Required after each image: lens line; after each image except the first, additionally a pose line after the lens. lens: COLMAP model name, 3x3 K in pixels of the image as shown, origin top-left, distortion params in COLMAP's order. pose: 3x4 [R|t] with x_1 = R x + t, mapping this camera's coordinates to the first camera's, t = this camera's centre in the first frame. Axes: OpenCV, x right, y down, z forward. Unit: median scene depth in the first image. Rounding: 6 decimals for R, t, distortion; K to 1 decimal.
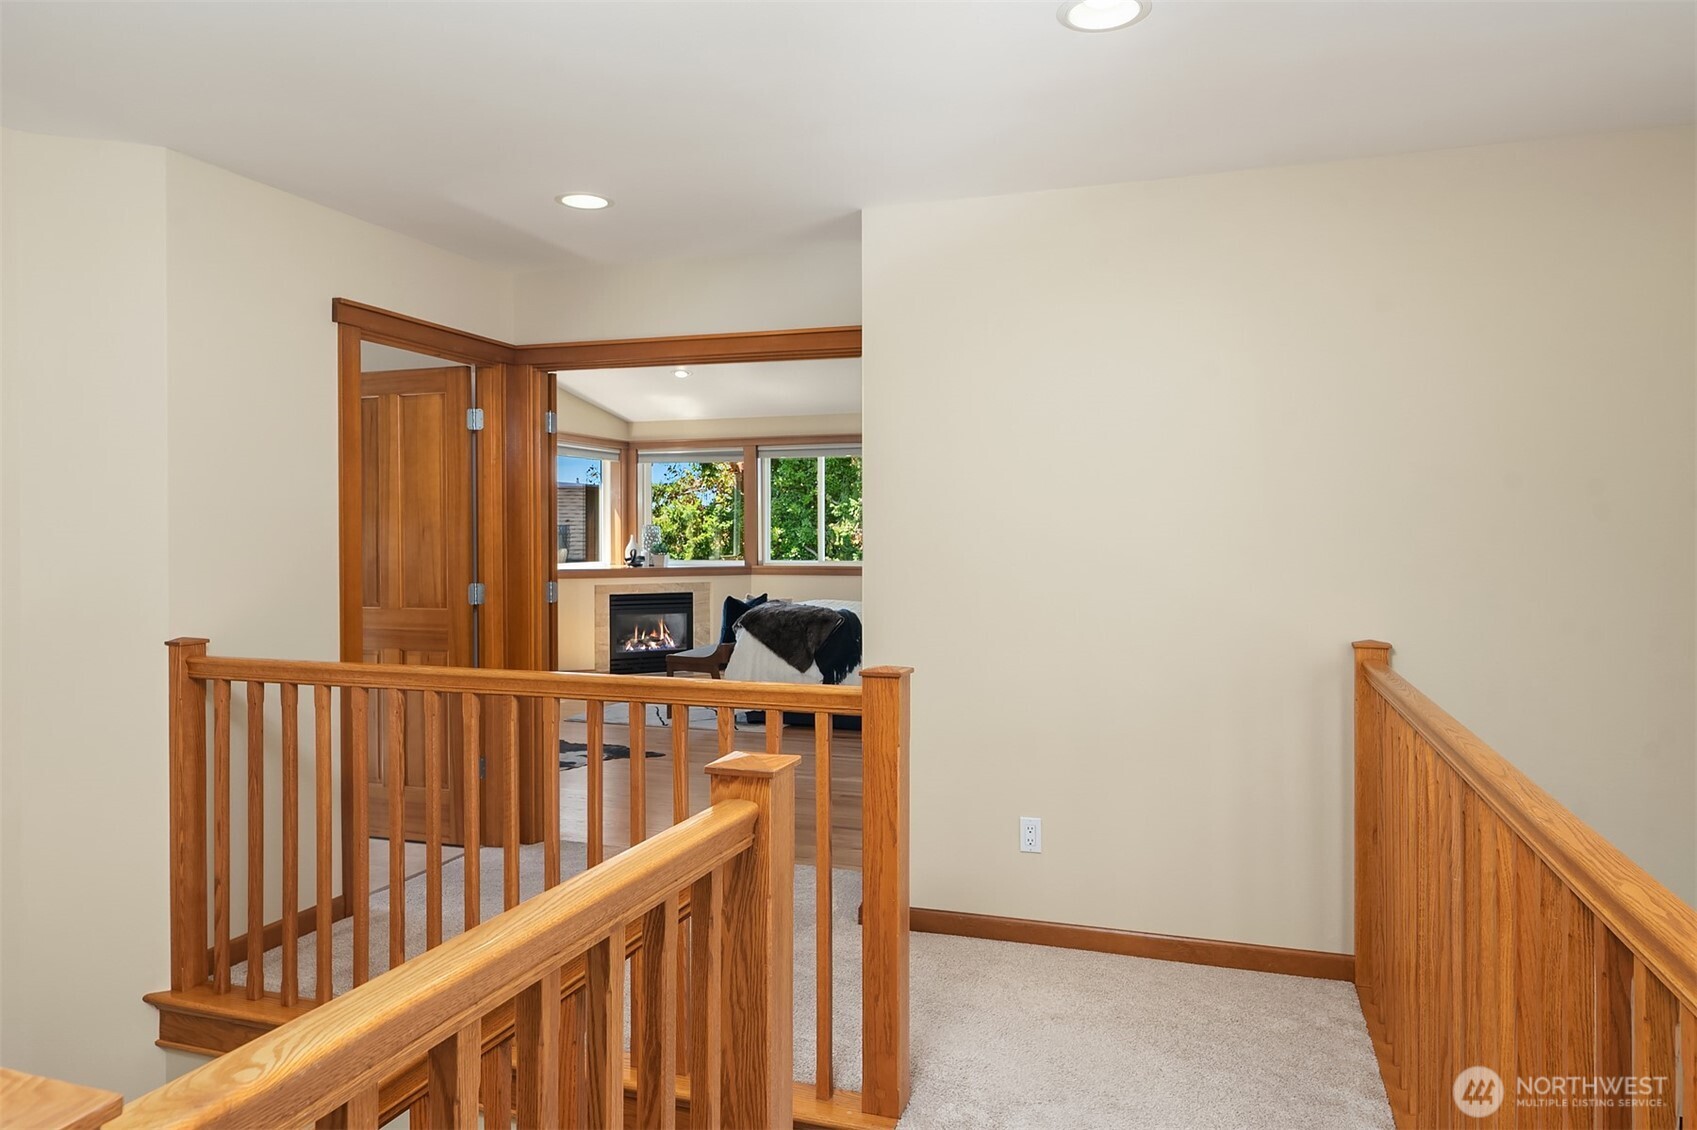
lens RADIAL K [[1127.5, 0, 856.2], [0, 1127.5, 520.6], [0, 0, 1]] dist [-0.008680, -0.001716]
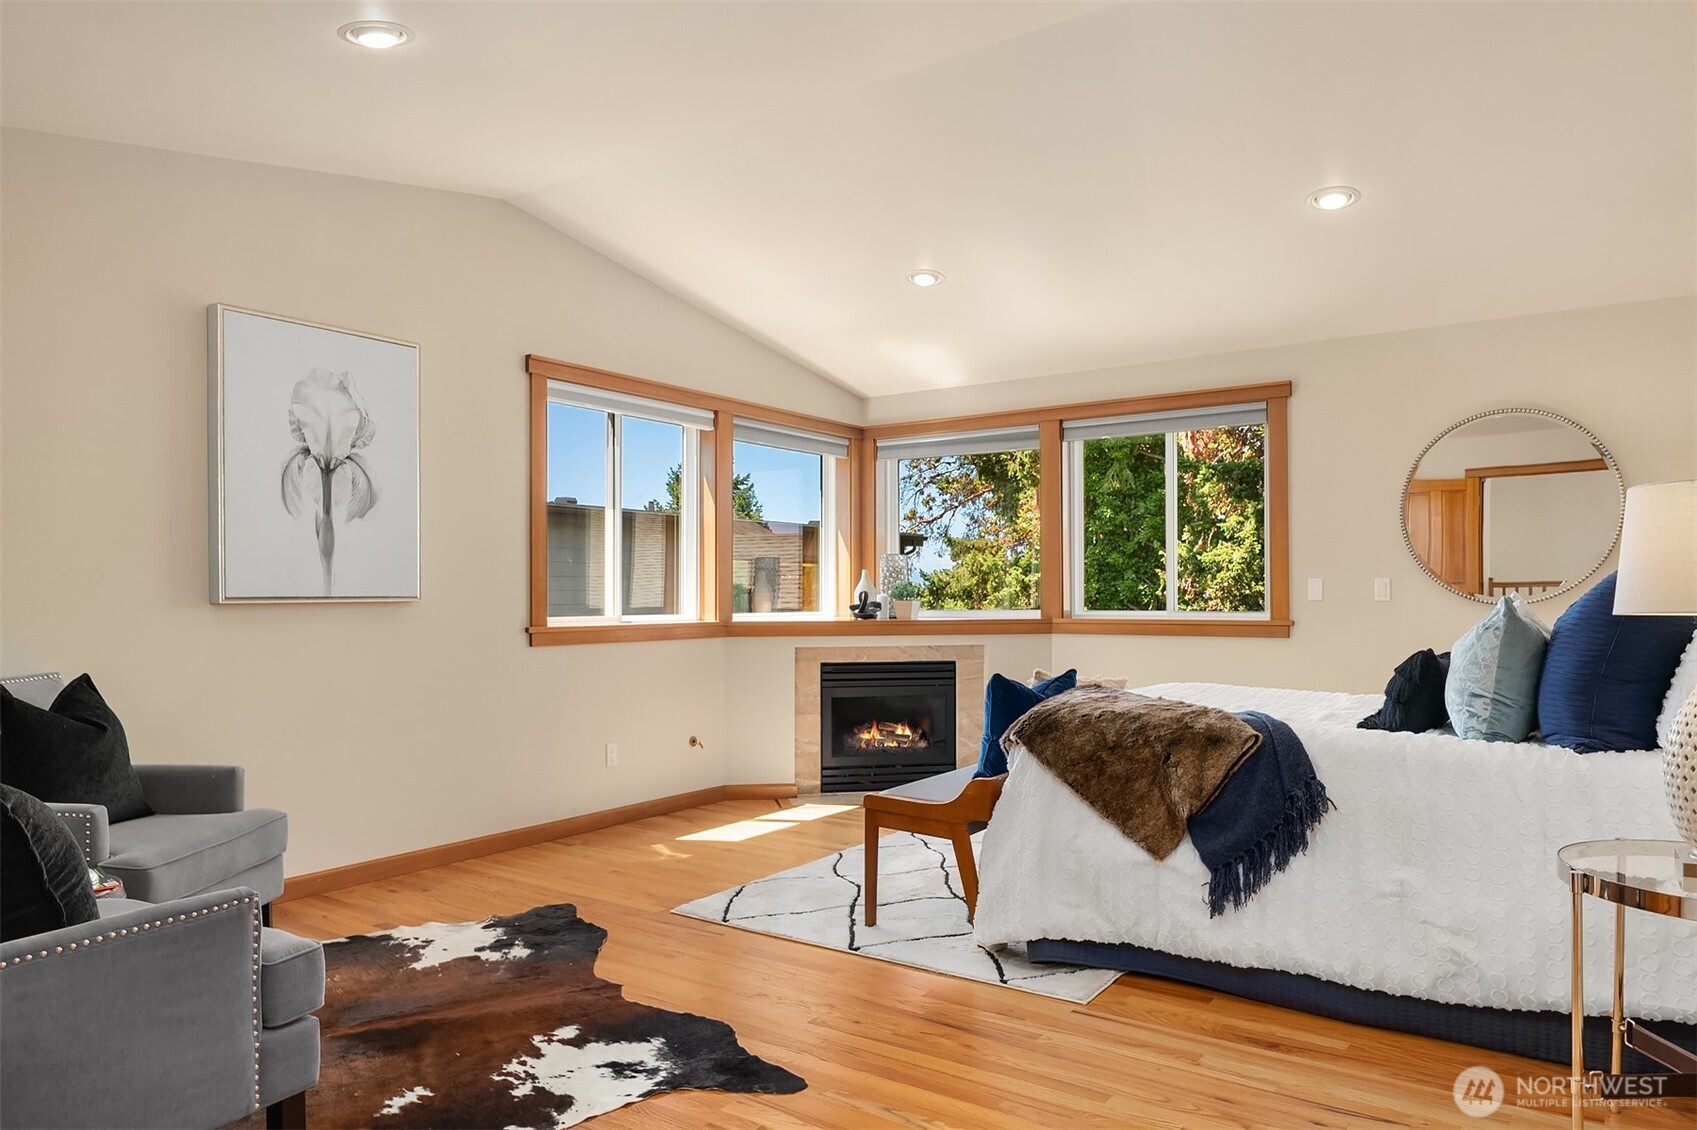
lens RADIAL K [[1115.3, 0, 851.4], [0, 1115.3, 582.1], [0, 0, 1]] dist [0.000880, 0.000348]
pose [[0.960035, -0.001457, -0.279876, -0.028952], [0.001099, 0.999998, -0.001435, 0.021244], [0.279878, 0.001070, 0.960035, 0.397788]]
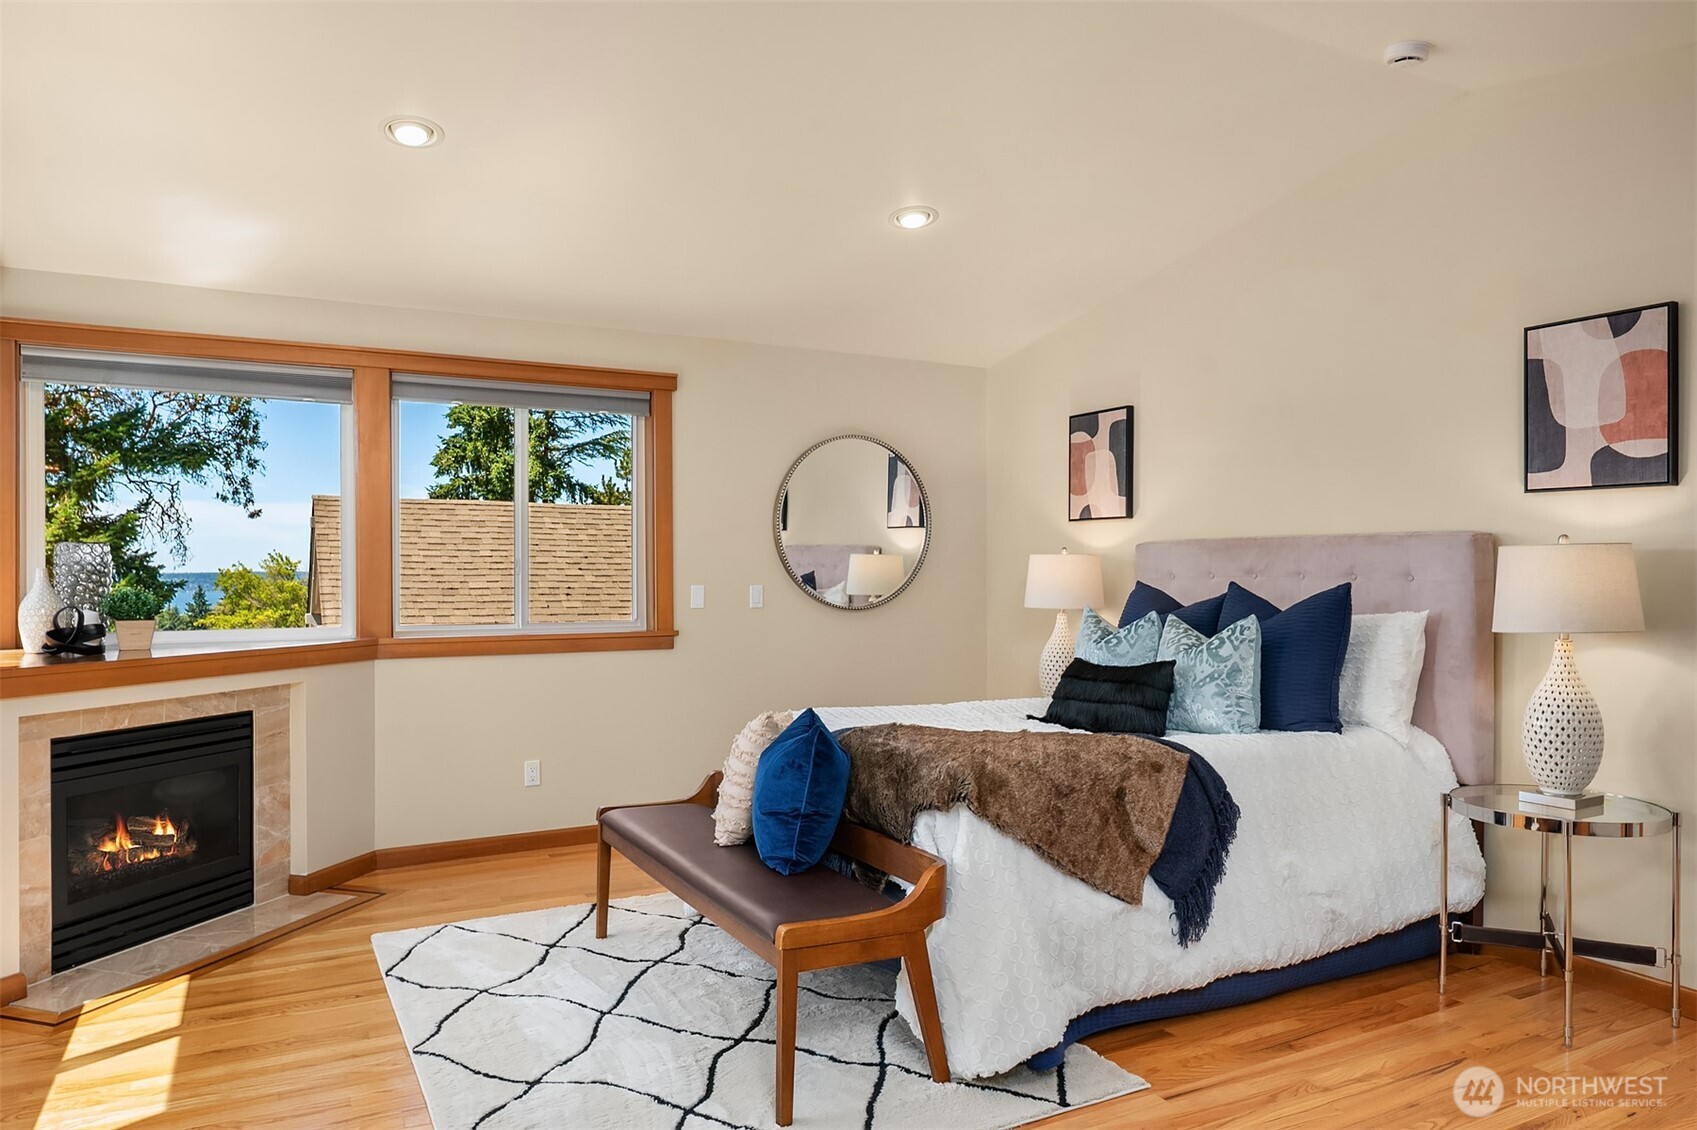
lens RADIAL K [[1124.0, 0, 848.5], [0, 1124.0, 565.0], [0, 0, 1]] dist [-0.006740, -0.001442]
pose [[0.686608, 0.010068, 0.726958, -0.287788], [-0.007136, 0.999949, -0.007109, 0.012981], [-0.726993, -0.000306, 0.686645, 0.566677]]
